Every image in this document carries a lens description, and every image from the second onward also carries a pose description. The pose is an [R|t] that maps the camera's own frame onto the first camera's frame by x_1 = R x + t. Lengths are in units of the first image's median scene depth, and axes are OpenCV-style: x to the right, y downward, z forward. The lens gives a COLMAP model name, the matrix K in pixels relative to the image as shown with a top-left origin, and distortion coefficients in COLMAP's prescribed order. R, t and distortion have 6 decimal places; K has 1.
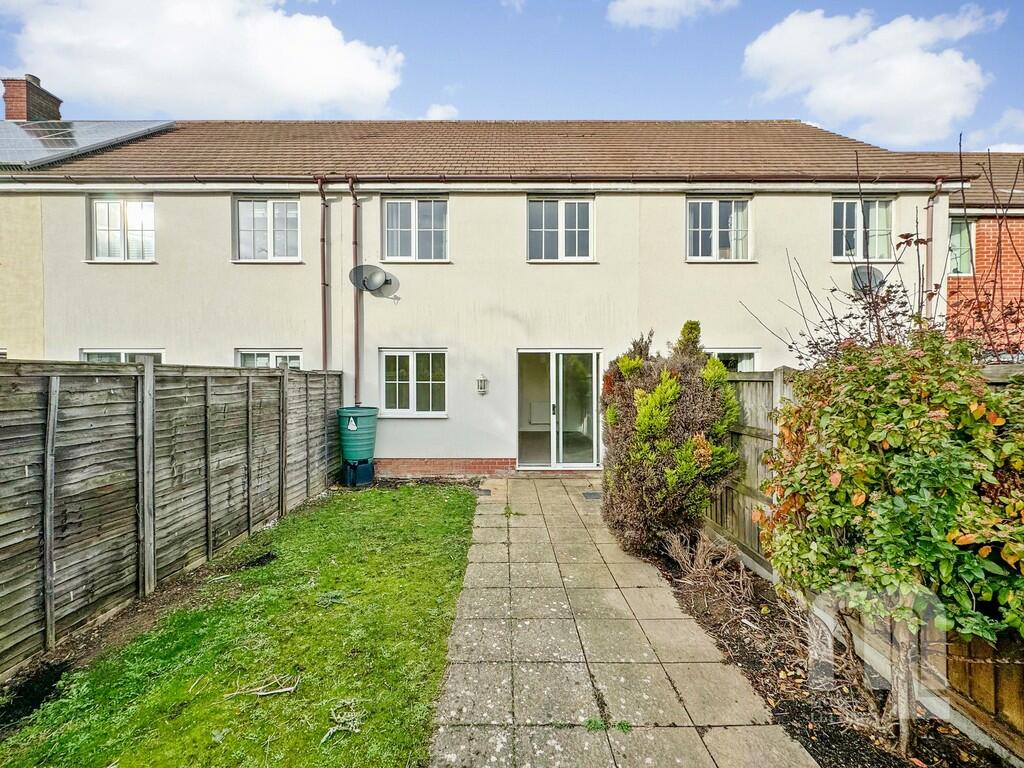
lens RADIAL K [[404.2, 0, 512.0], [0, 404.2, 384.0], [0, 0, 1]] dist [0.001536, 0.000073]
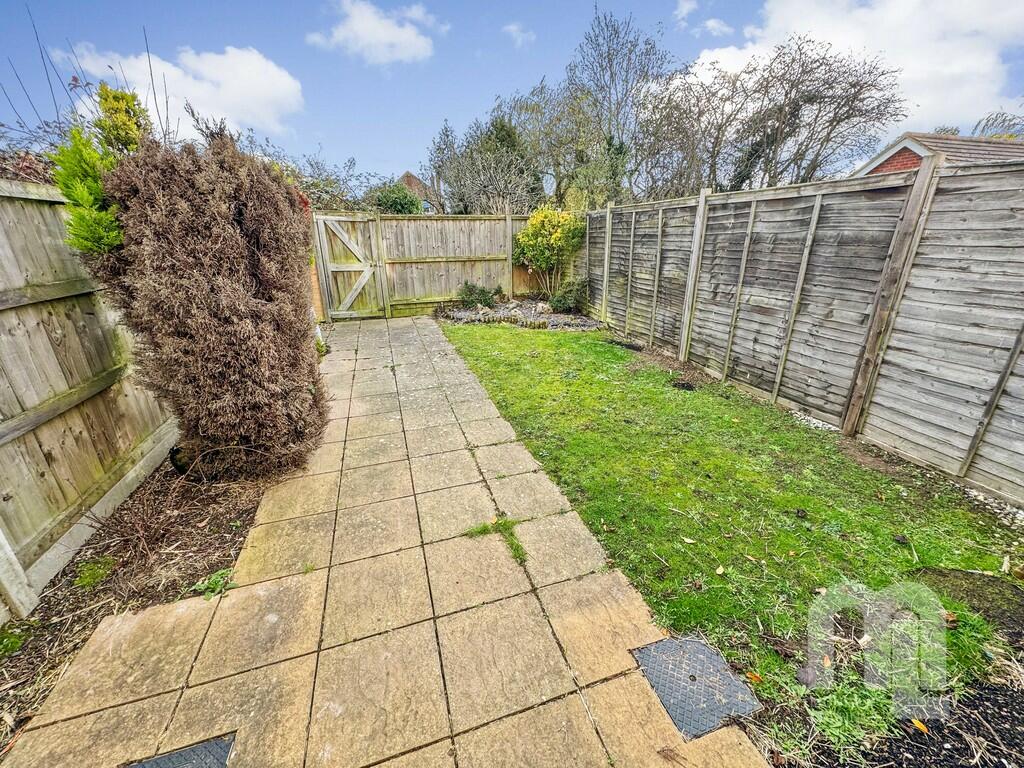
lens RADIAL K [[404.2, 0, 512.0], [0, 404.2, 384.0], [0, 0, 1]] dist [0.001536, 0.000073]
pose [[-0.956855, 0.116089, -0.266369, 0.113795], [0.010888, 0.930403, 0.366376, 0.027825], [0.290363, 0.347668, -0.891525, 1.878831]]
